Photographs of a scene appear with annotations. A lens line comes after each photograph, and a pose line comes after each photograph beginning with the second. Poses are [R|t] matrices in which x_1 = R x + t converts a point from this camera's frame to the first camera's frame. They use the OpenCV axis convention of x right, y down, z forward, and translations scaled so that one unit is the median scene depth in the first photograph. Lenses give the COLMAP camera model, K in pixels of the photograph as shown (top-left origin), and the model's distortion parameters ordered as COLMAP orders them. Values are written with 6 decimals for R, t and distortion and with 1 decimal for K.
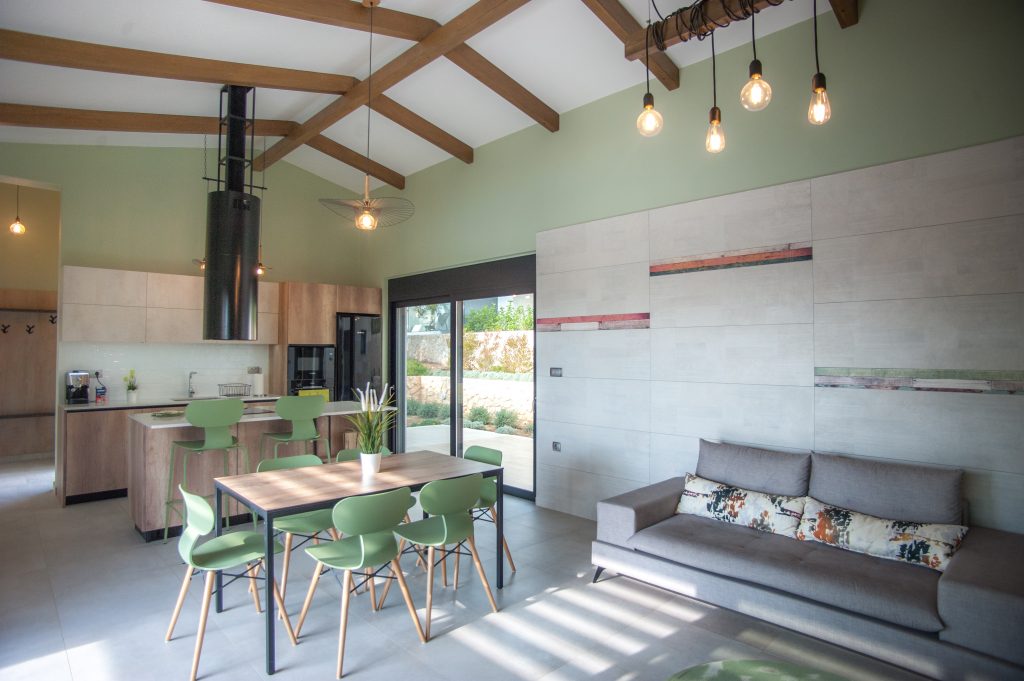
lens RADIAL K [[568.3, 0, 509.9], [0, 568.3, 337.9], [0, 0, 1]] dist [-0.104034, 0.055910]
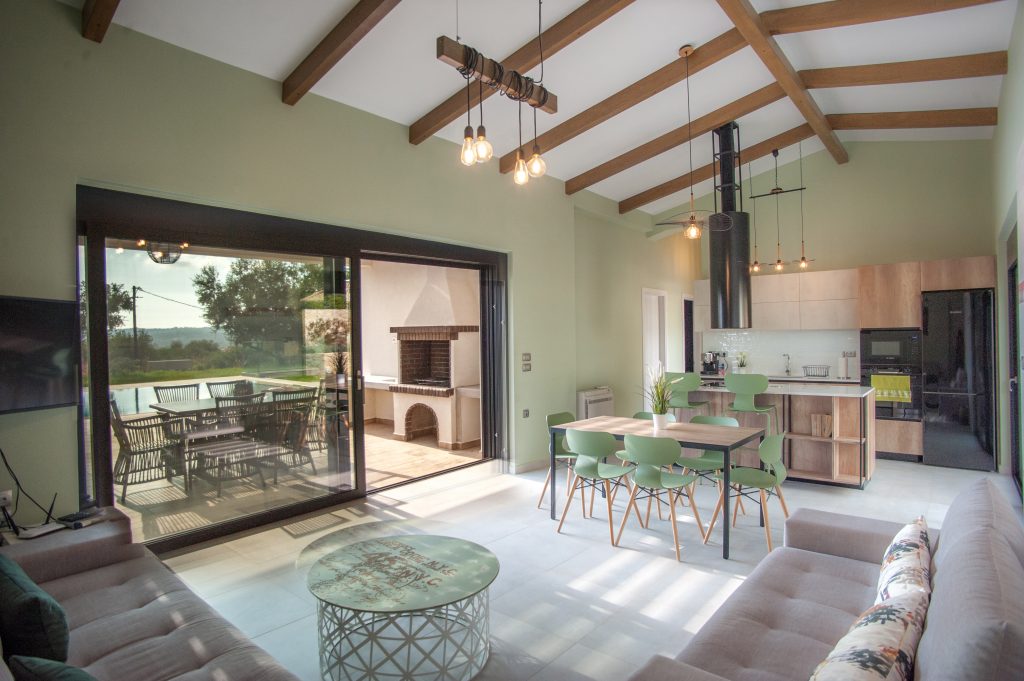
lens RADIAL K [[568.3, 0, 509.9], [0, 568.3, 337.9], [0, 0, 1]] dist [-0.104034, 0.055910]
pose [[0.063208, -0.007176, -0.997975, 0.641444], [0.037747, 0.999276, -0.004795, 0.010180], [0.997286, -0.037368, 0.063433, 0.347749]]
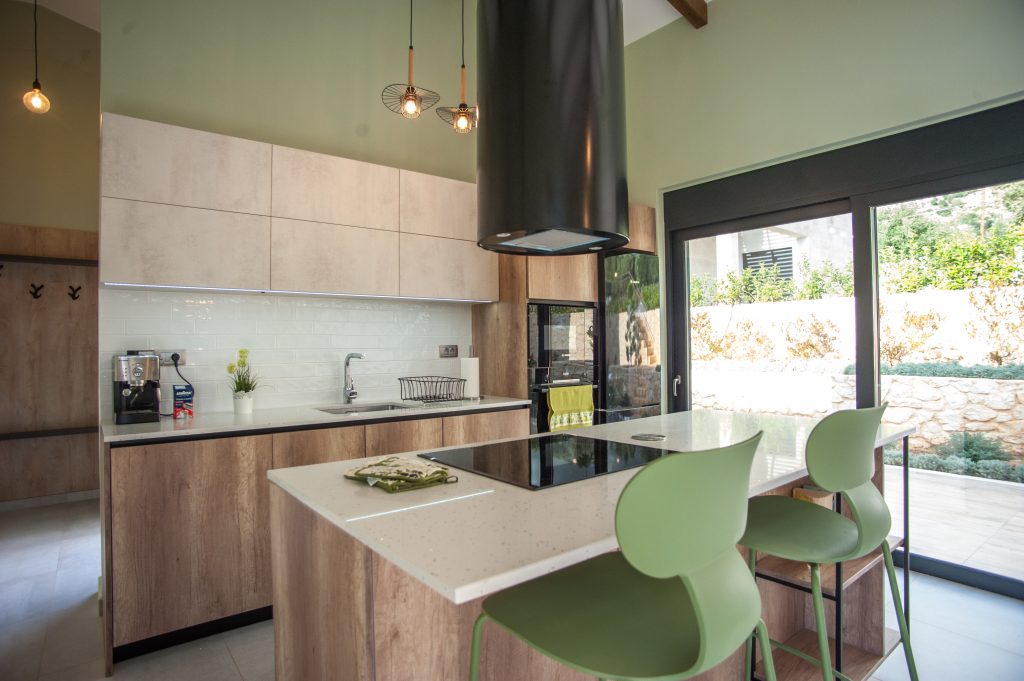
lens RADIAL K [[568.3, 0, 509.9], [0, 568.3, 337.9], [0, 0, 1]] dist [-0.104034, 0.055910]
pose [[0.995070, -0.014371, -0.098126, -0.411929], [0.015379, 0.999836, 0.009529, 0.047743], [0.097973, -0.010991, 0.995128, 0.540415]]
